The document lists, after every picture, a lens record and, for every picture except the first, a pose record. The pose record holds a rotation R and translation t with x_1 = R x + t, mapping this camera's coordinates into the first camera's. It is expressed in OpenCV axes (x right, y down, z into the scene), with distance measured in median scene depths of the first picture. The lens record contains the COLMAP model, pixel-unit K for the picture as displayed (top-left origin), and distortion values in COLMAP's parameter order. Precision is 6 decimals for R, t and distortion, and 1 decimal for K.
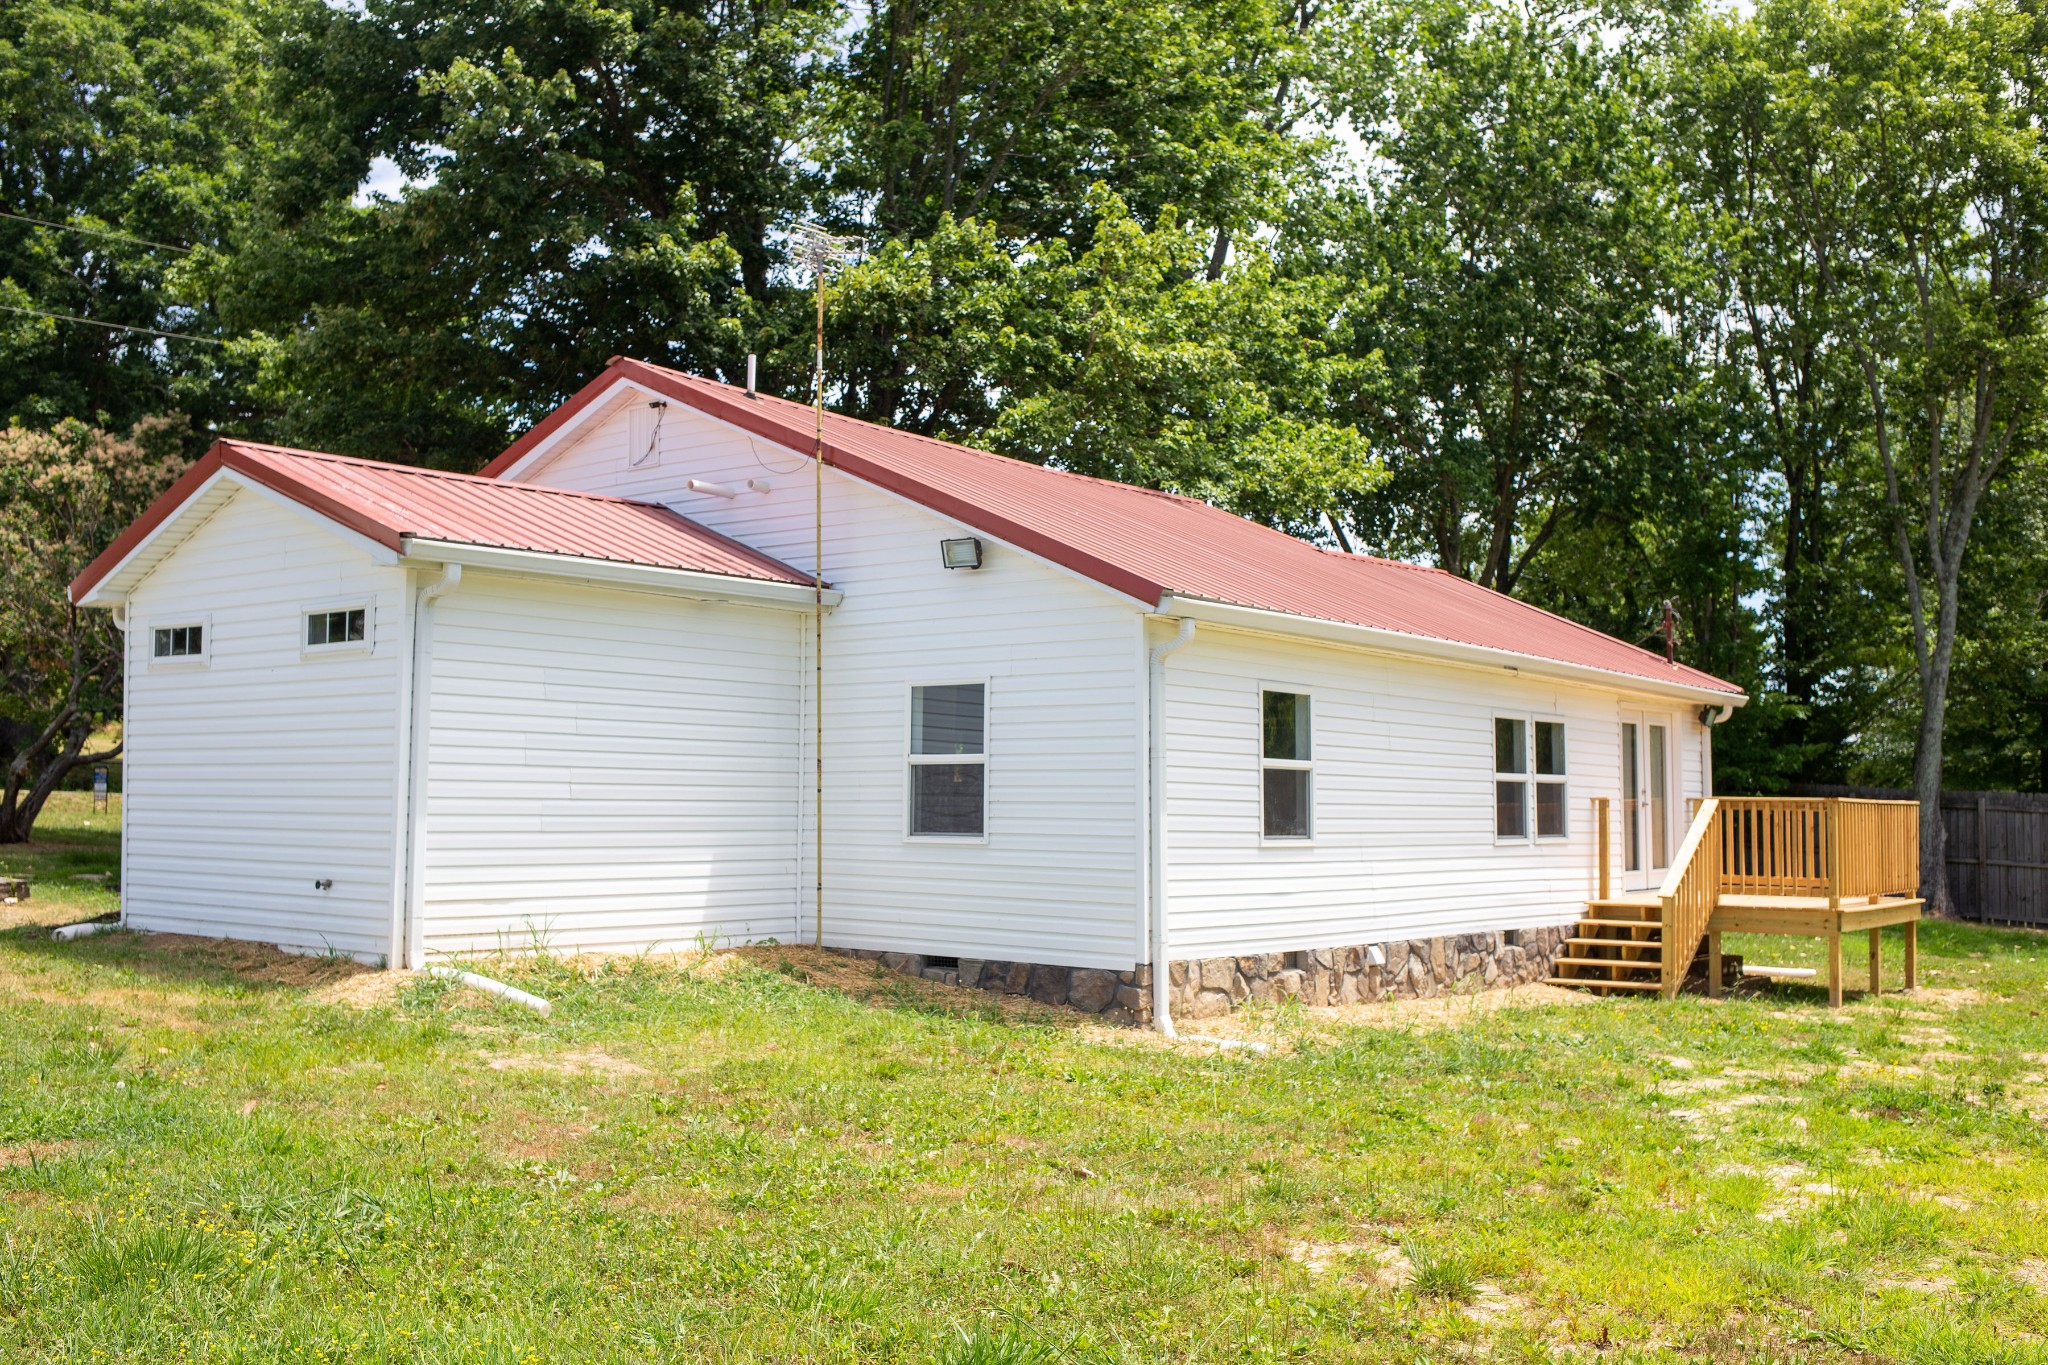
lens RADIAL K [[2007.0, 0, 1024.0], [0, 2007.0, 682.5], [0, 0, 1]] dist [-0.068786, 0.081653]
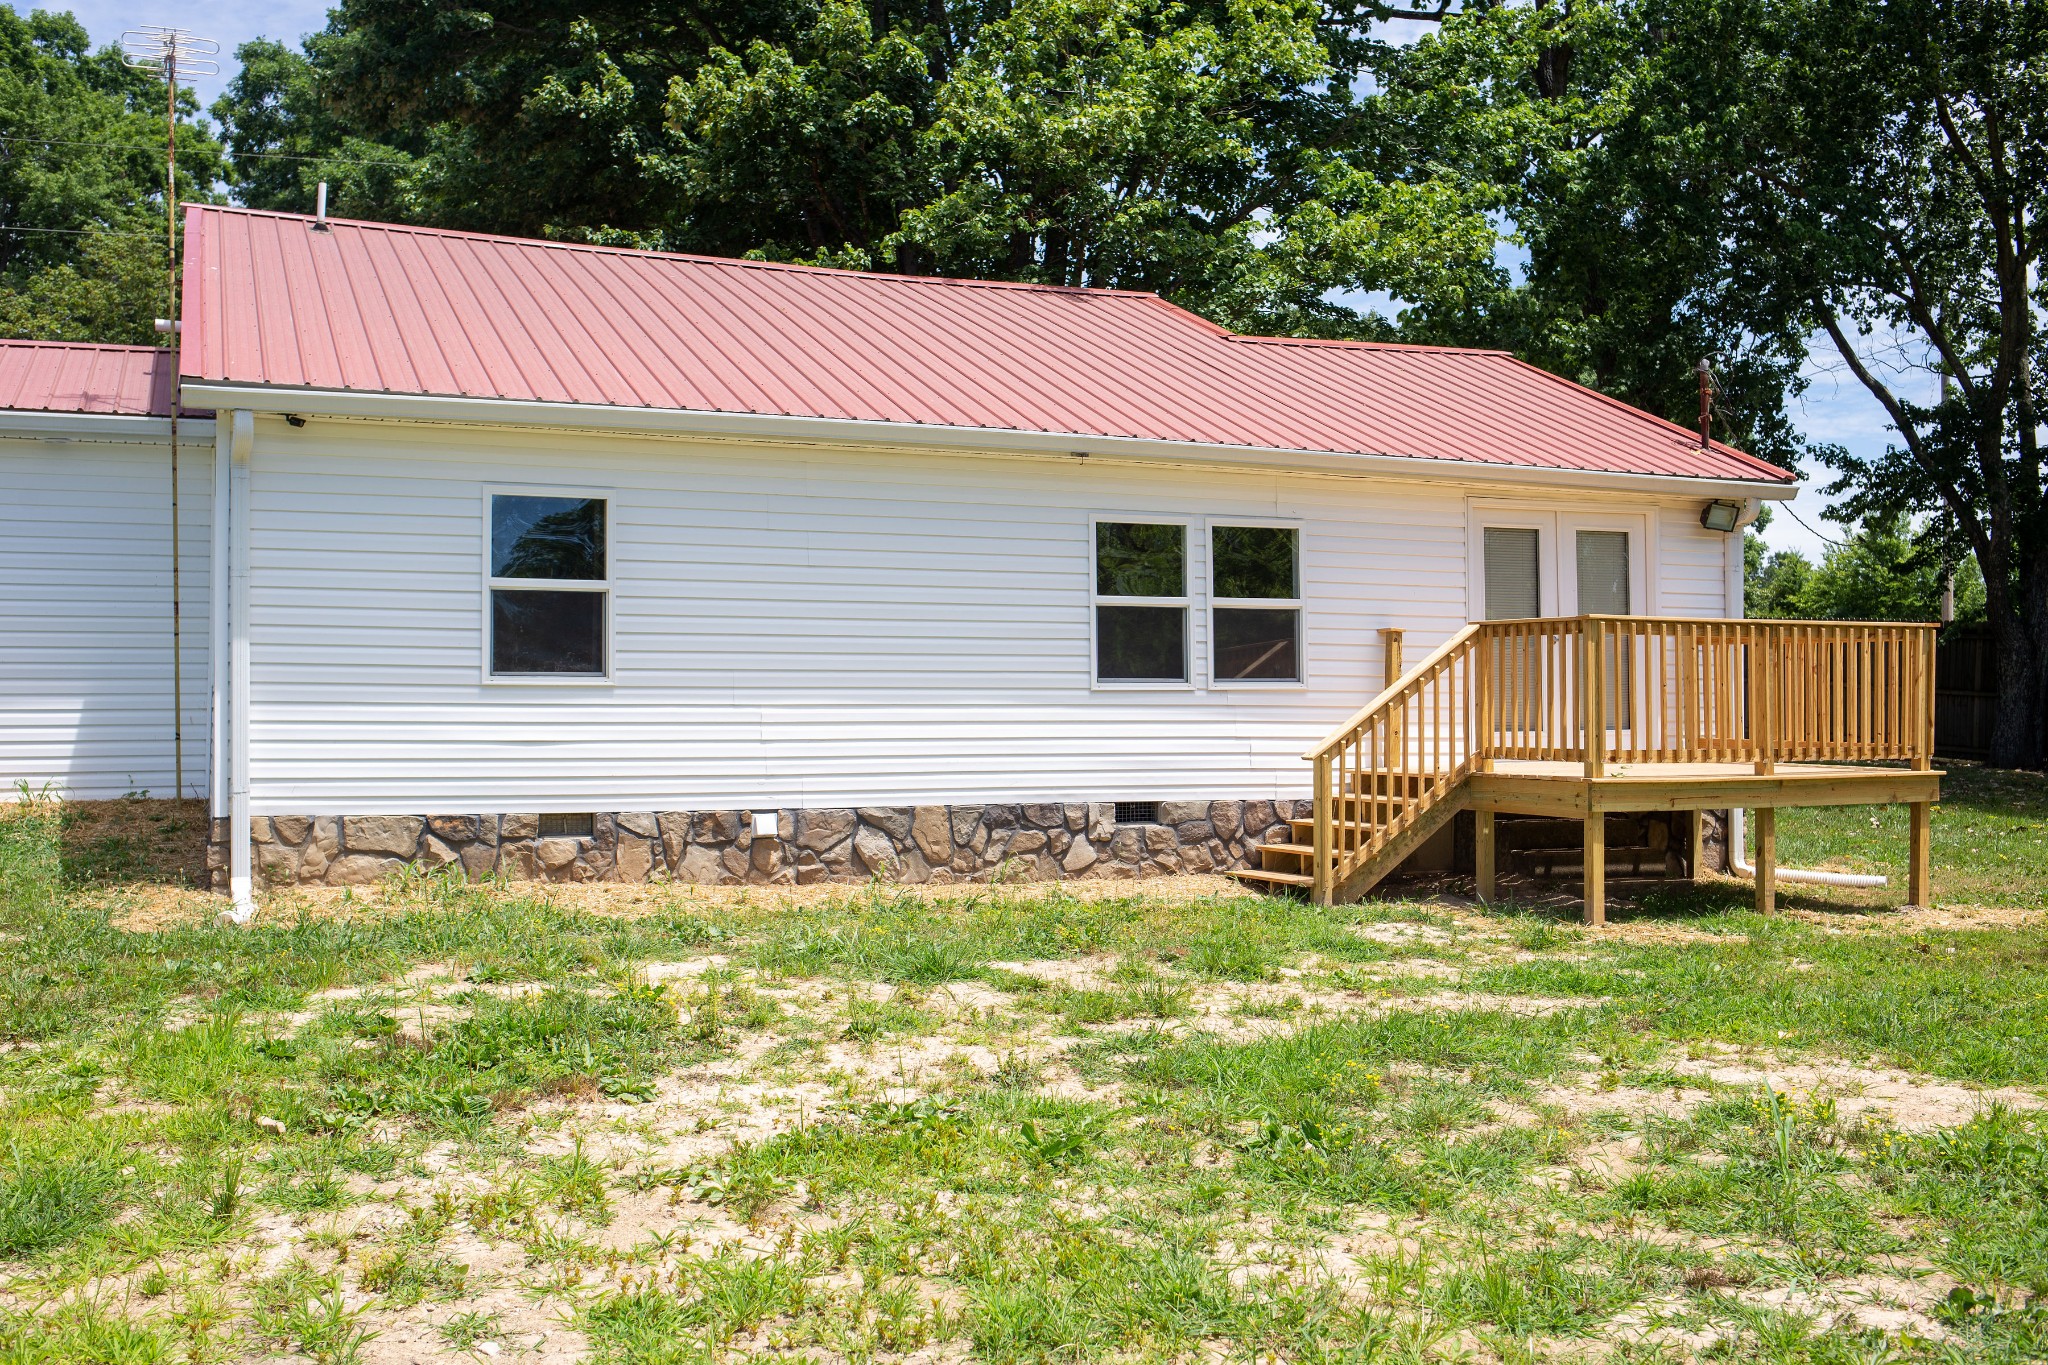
lens RADIAL K [[2010.7, 0, 1035.6], [0, 2010.7, 669.5], [0, 0, 1]] dist [-0.068461, 0.077073]
pose [[0.871017, -0.020912, -0.490807, 0.673797], [0.041162, 0.998687, 0.030496, 0.056022], [0.489525, -0.046765, 0.870734, 0.368149]]
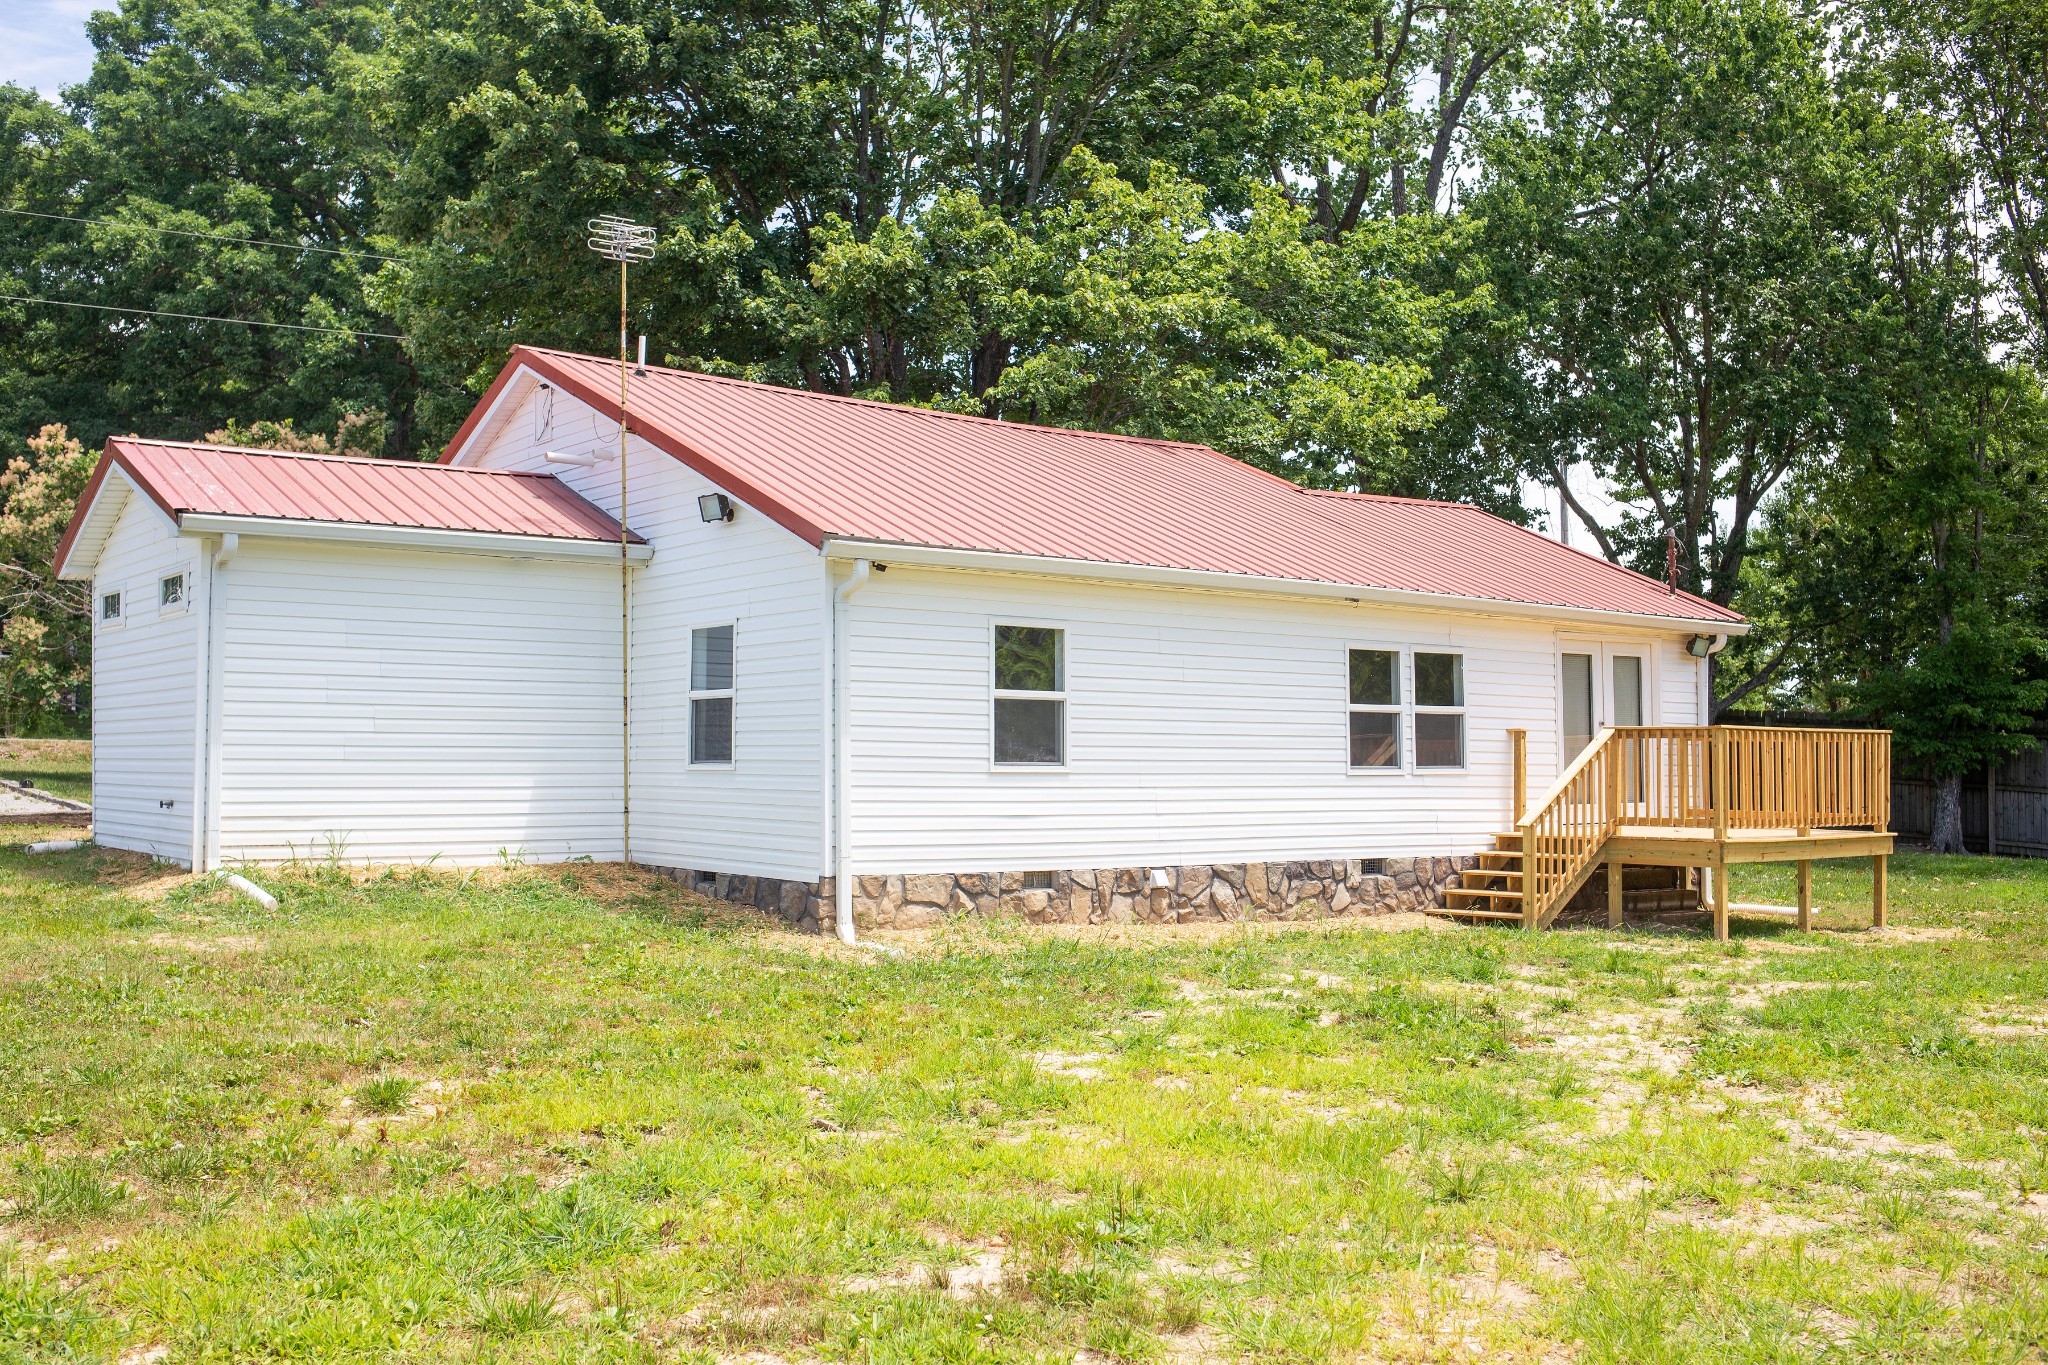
lens RADIAL K [[2010.7, 0, 1035.6], [0, 2010.7, 669.5], [0, 0, 1]] dist [-0.068461, 0.077073]
pose [[0.969456, -0.017680, -0.244627, 0.377766], [0.021045, 0.999716, 0.011147, 0.014929], [0.244361, -0.015954, 0.969553, -0.029051]]
